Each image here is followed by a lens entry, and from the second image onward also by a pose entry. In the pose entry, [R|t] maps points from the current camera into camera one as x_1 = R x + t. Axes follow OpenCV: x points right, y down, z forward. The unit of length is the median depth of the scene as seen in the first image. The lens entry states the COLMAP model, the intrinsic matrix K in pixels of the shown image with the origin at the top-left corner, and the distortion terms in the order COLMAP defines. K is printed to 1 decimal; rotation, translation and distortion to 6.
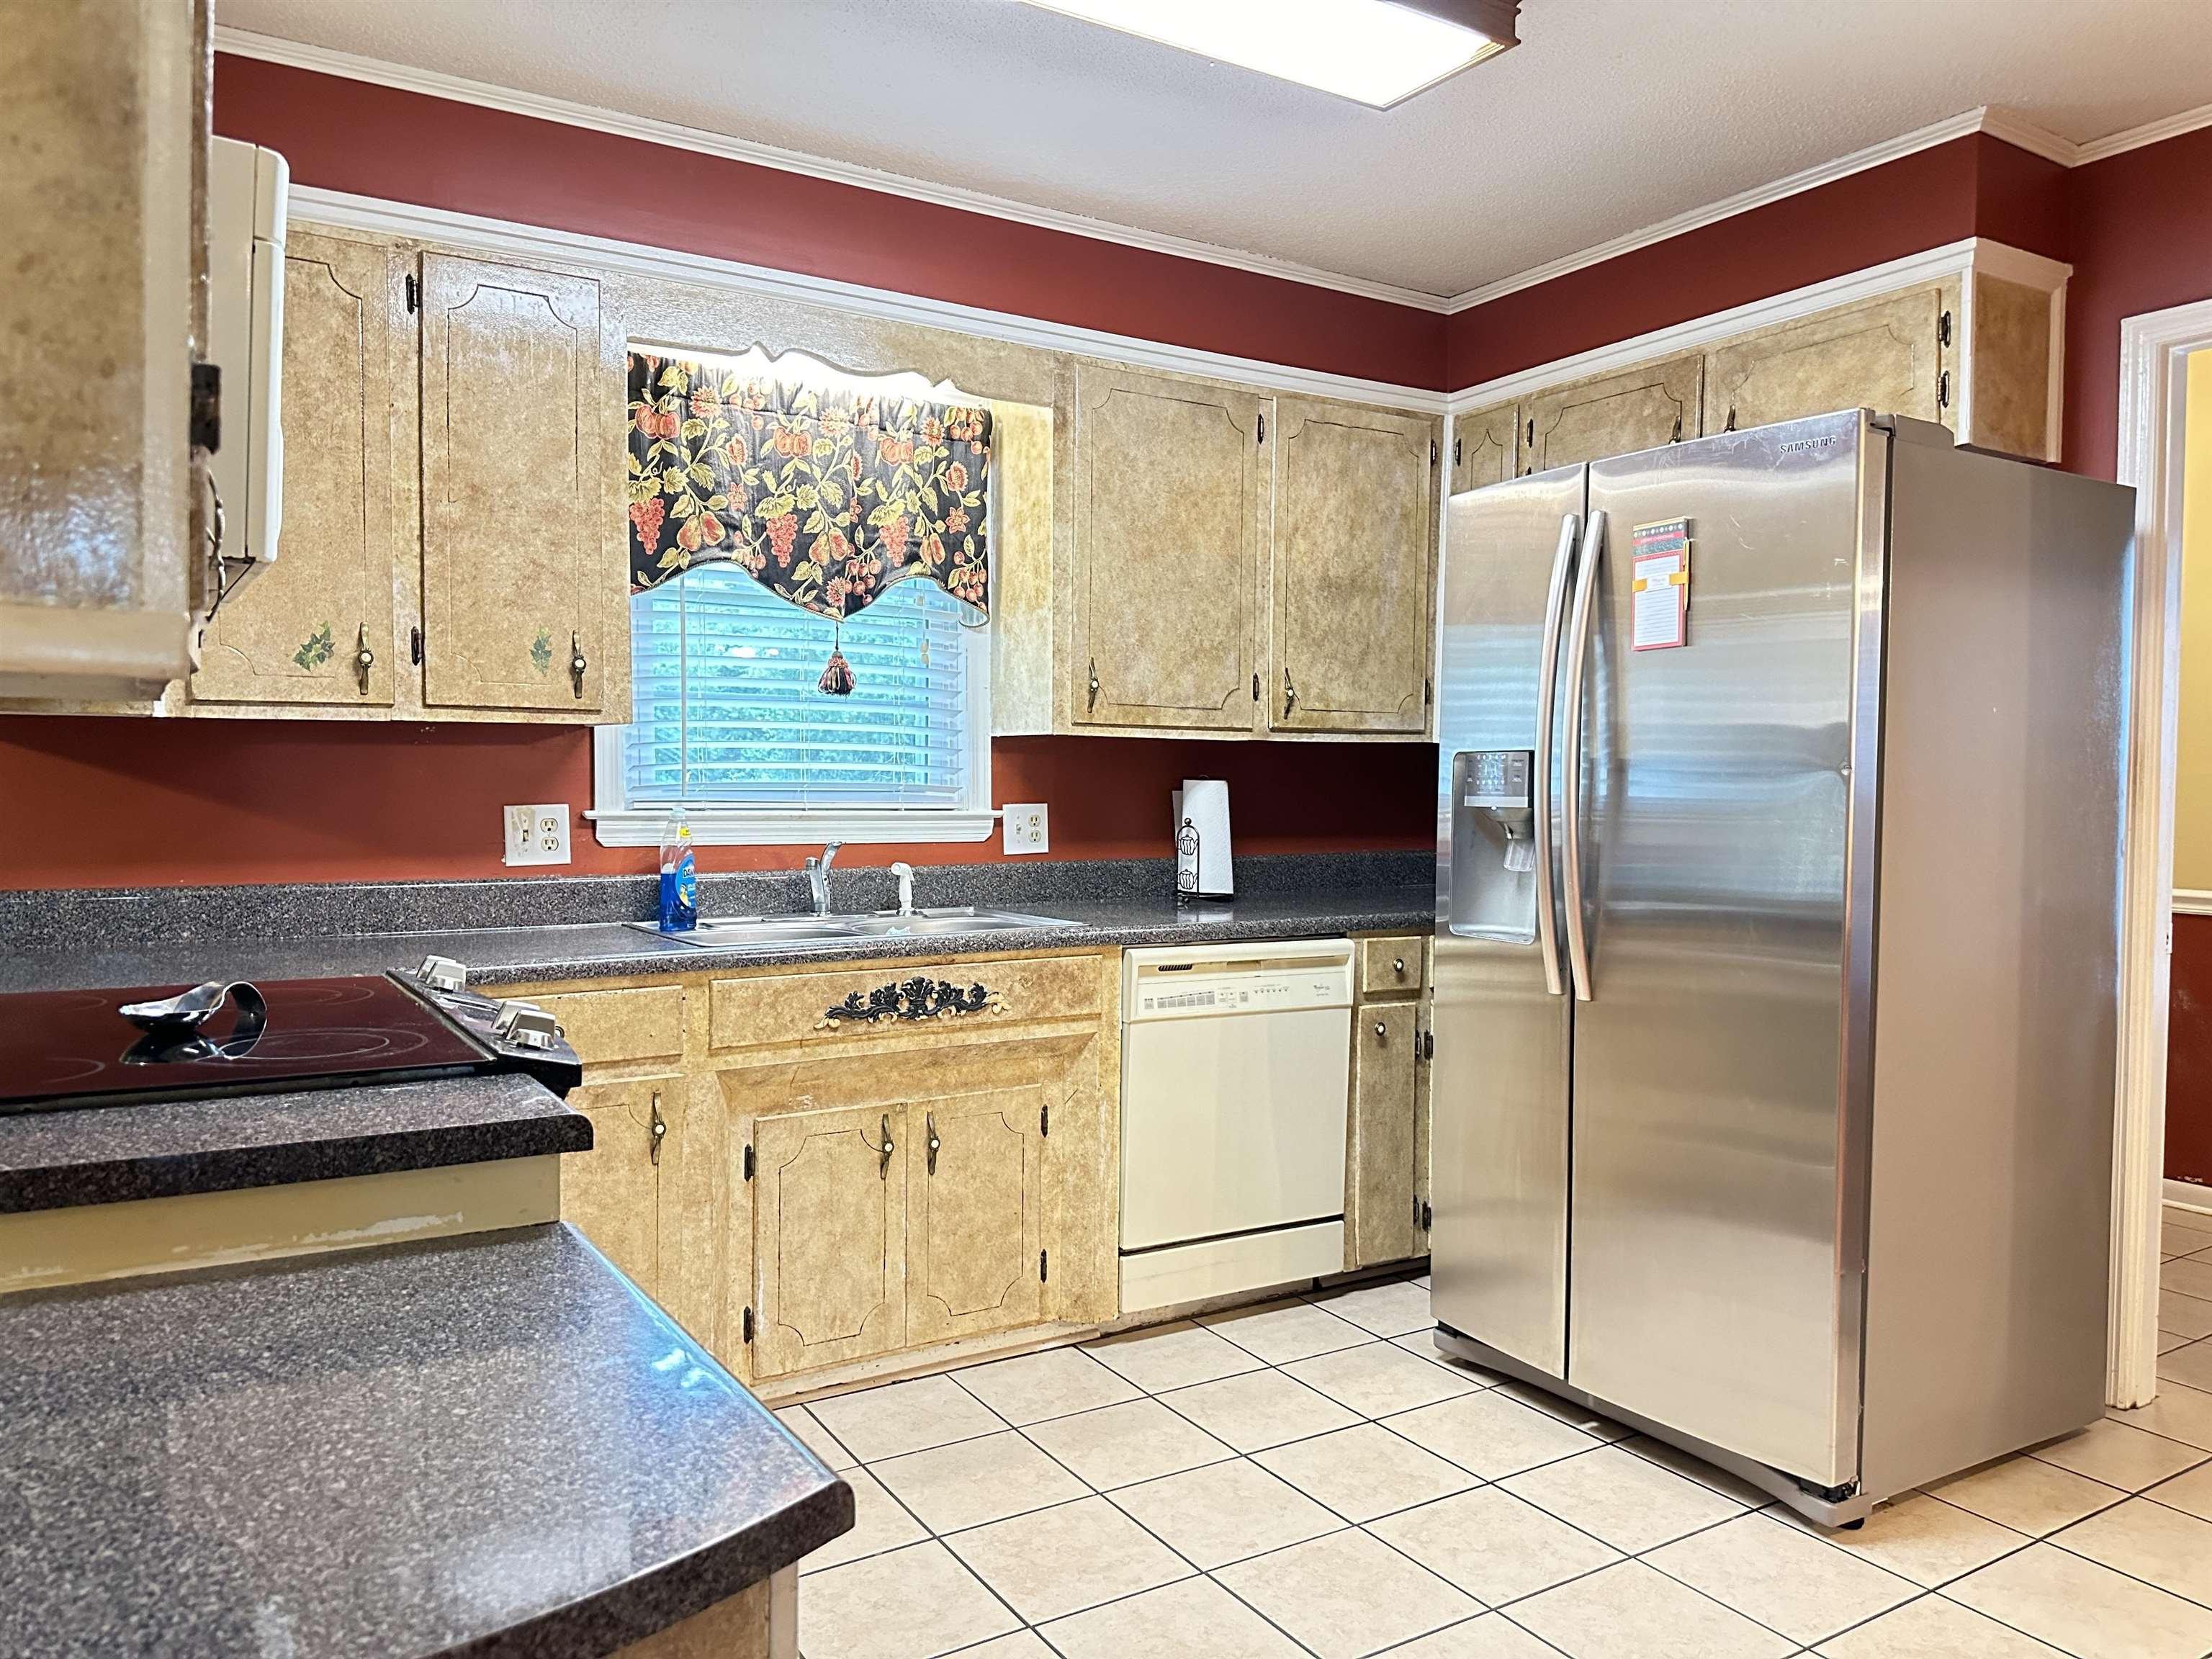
lens RADIAL K [[1543.5, 0, 1098.8], [0, 1543.5, 833.6], [0, 0, 1]] dist [0.090890, -0.143359]
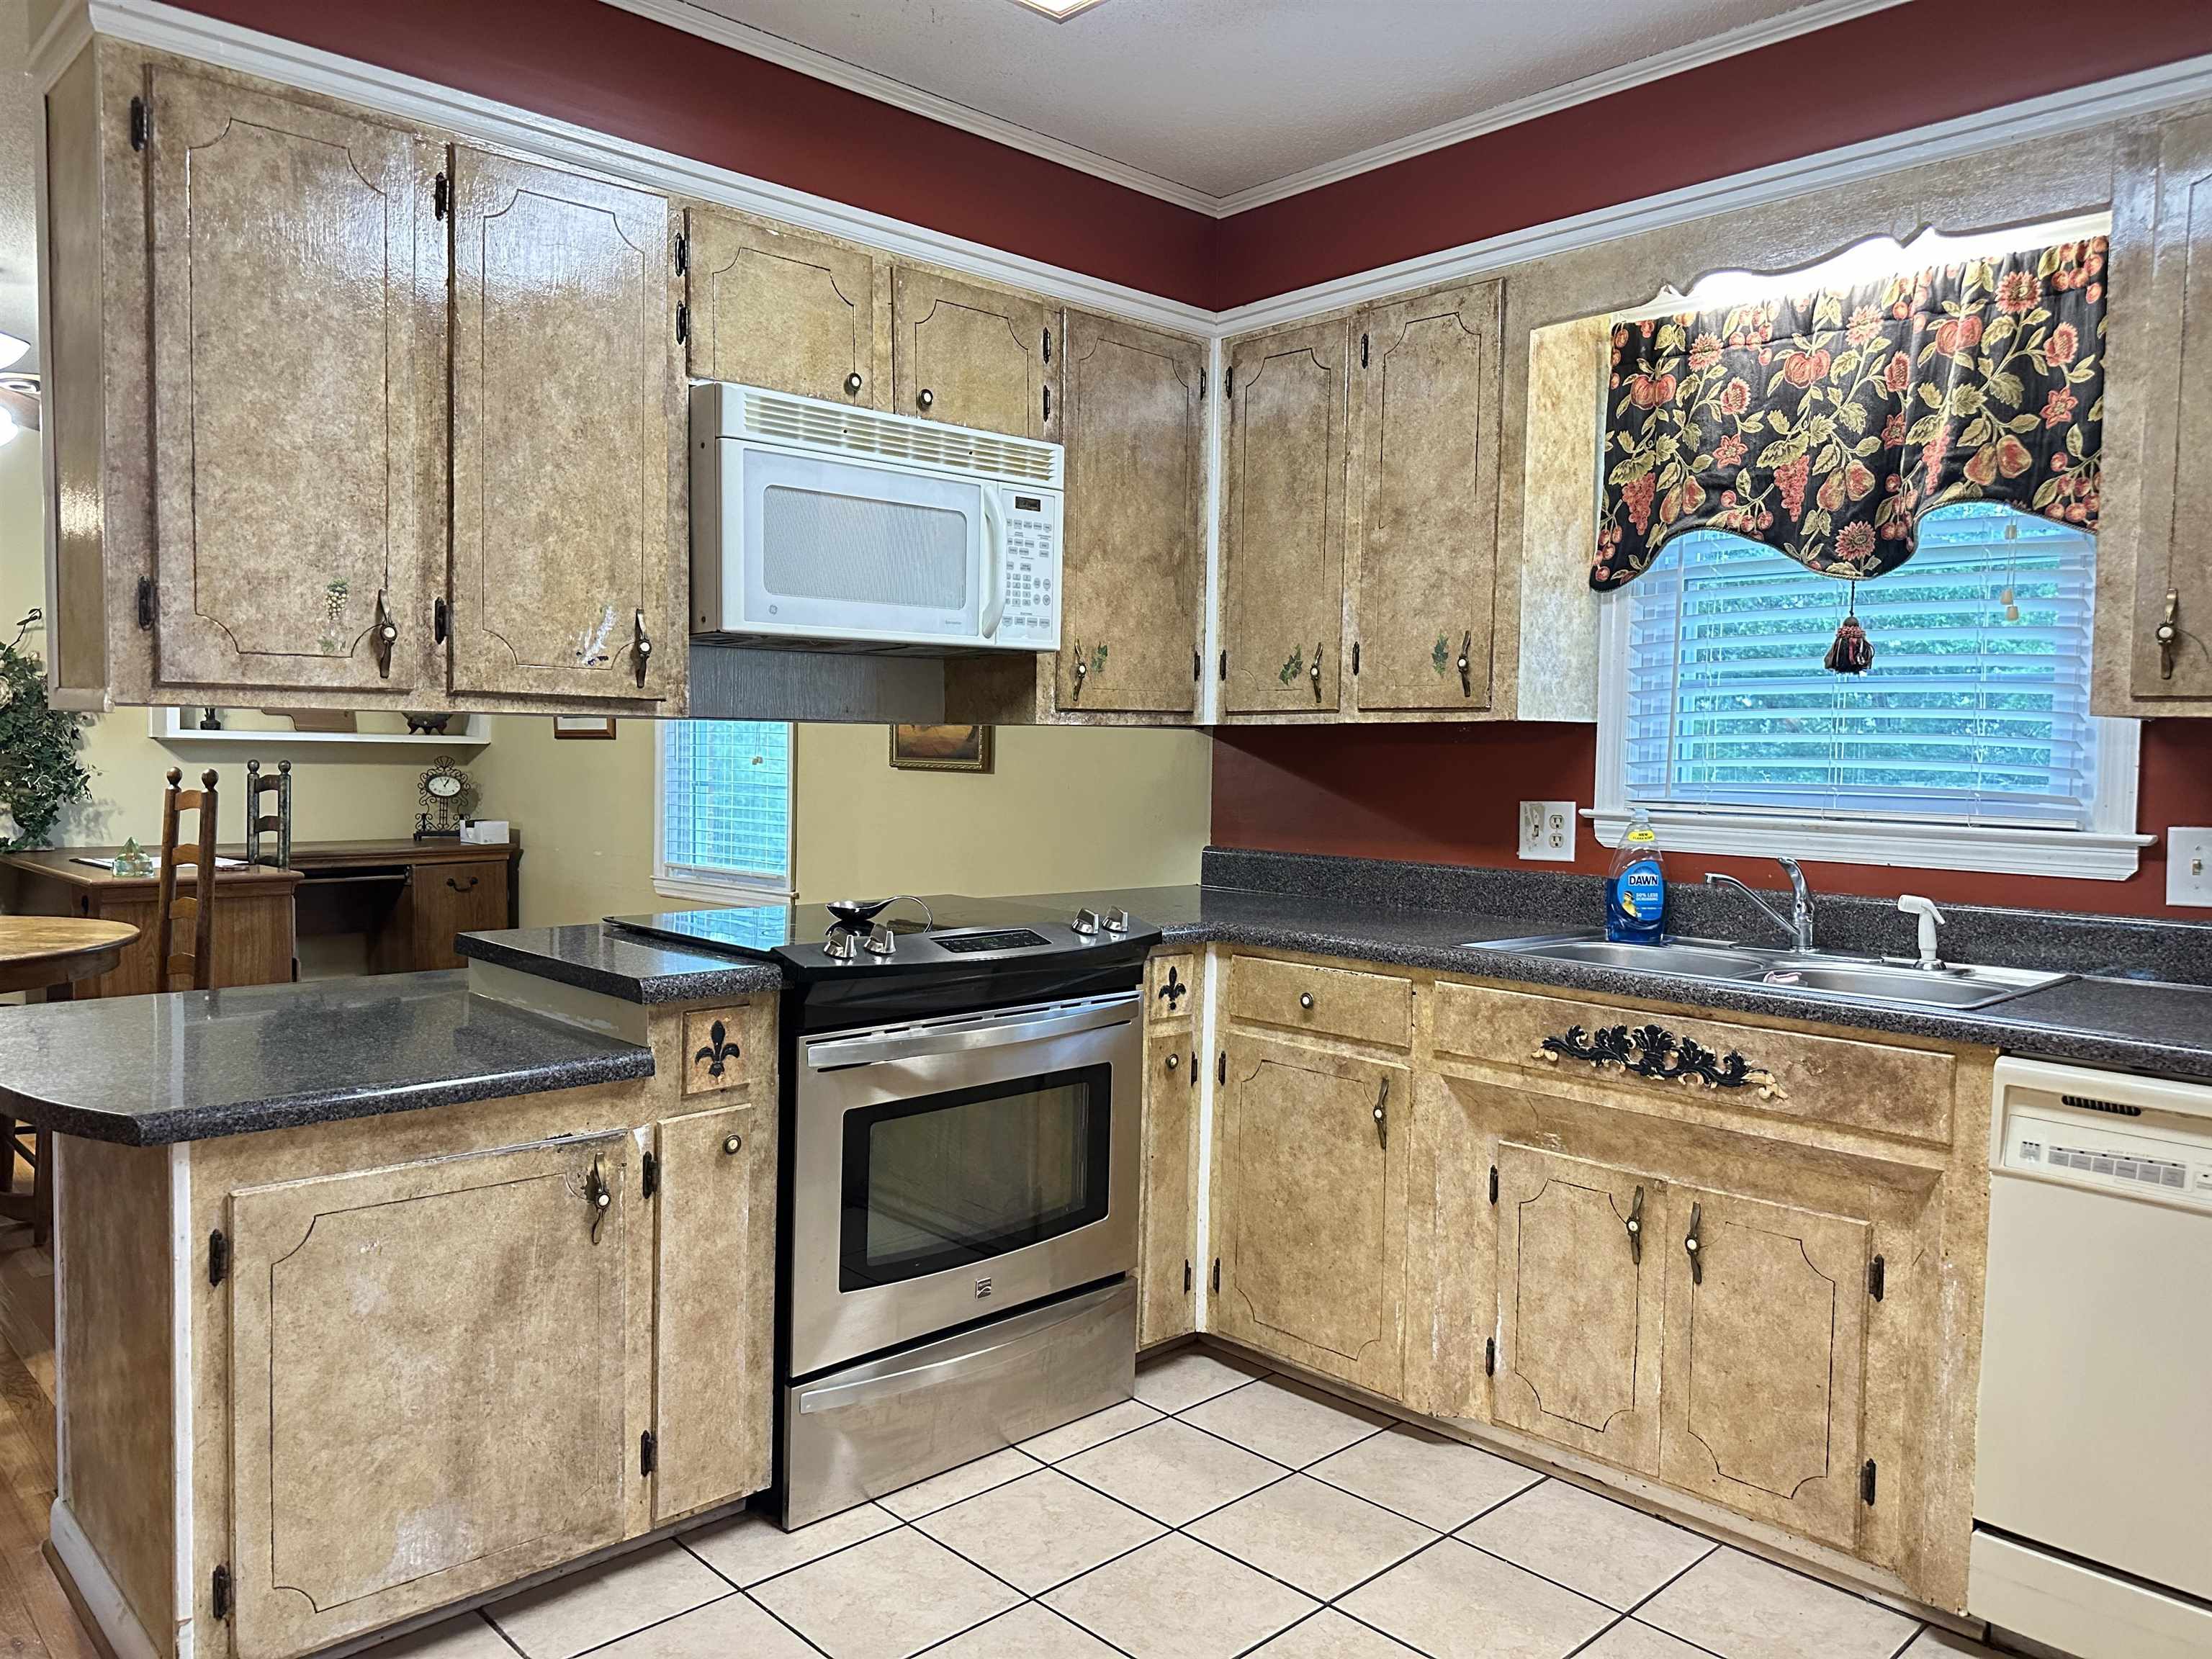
lens RADIAL K [[1543.5, 0, 1098.8], [0, 1543.5, 833.6], [0, 0, 1]] dist [0.090890, -0.143359]
pose [[0.197113, 0.048480, -0.979181, 0.590453], [-0.051726, 0.997900, 0.038994, -0.022466], [0.979015, 0.042963, 0.199206, 0.528700]]
